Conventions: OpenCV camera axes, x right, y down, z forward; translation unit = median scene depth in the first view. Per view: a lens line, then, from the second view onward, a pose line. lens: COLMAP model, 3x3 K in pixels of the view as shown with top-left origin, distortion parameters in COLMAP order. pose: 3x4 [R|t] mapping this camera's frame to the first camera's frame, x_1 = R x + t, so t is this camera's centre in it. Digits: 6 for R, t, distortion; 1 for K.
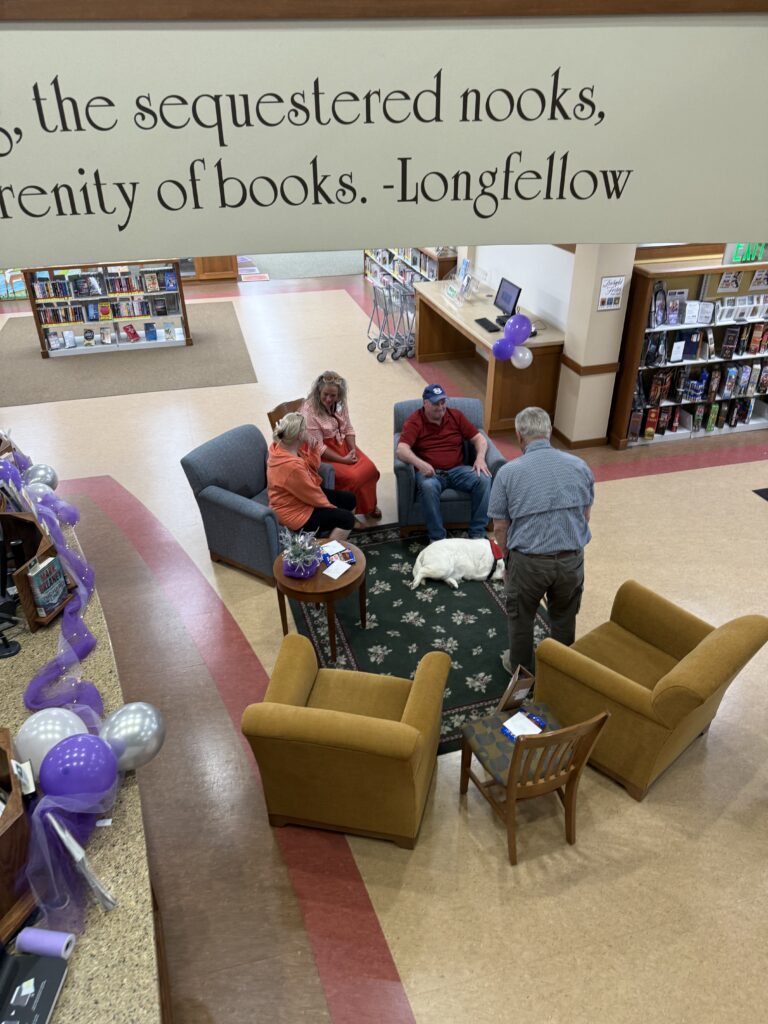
lens RADIAL K [[714.8, 0, 383.8], [0, 714.8, 505.4], [0, 0, 1]] dist [0.086729, -0.122144]
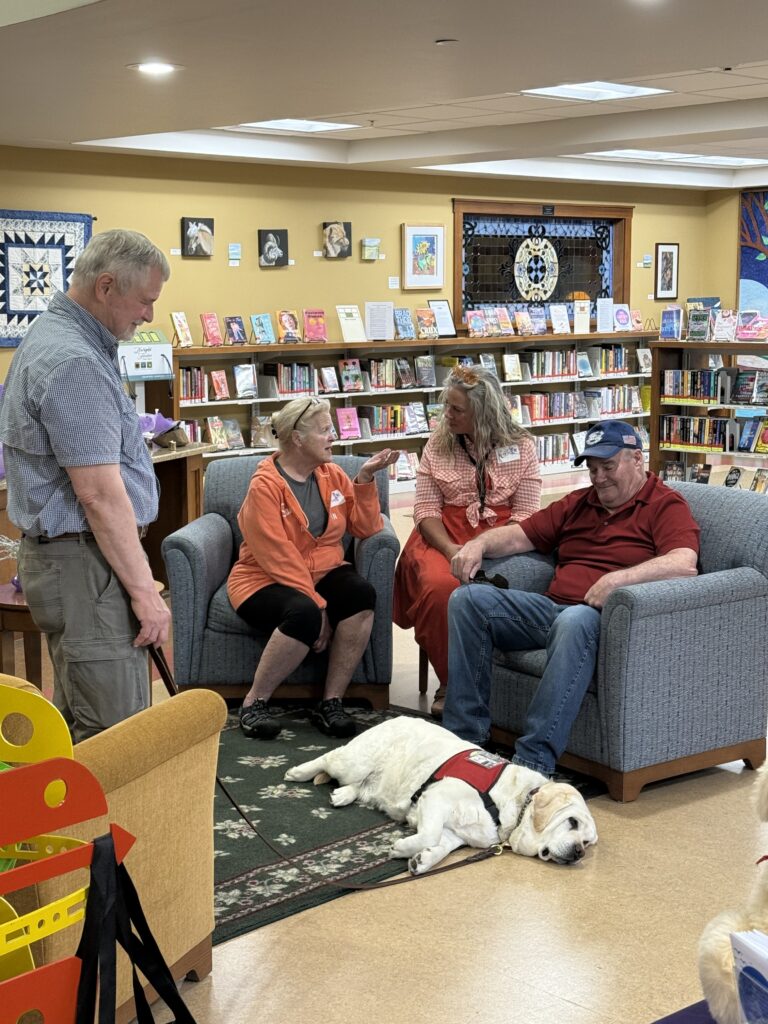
lens RADIAL K [[1609.6, 0, 384.0], [0, 1609.6, 512.0], [0, 0, 1]] dist [0.146729, 0.004243]
pose [[0.488901, 0.131974, -0.862298, 0.491275], [-0.444850, 0.888021, -0.116307, 0.033351], [0.750389, 0.440456, 0.492863, 0.264664]]
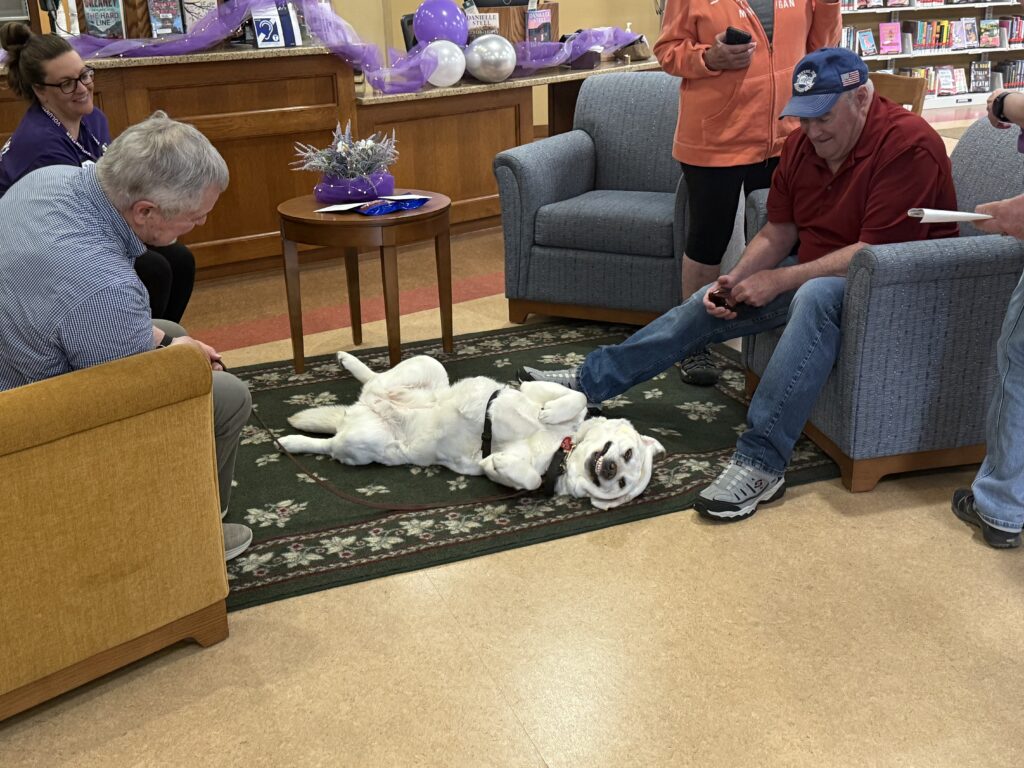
lens RADIAL K [[1232.8, 0, 516.7], [0, 1232.8, 387.9], [0, 0, 1]] dist [0.162115, -0.387236]
pose [[0.102035, 0.352605, -0.930193, 0.397481], [-0.485282, 0.833906, 0.262874, -0.047987], [0.868384, 0.424583, 0.256200, 0.434930]]
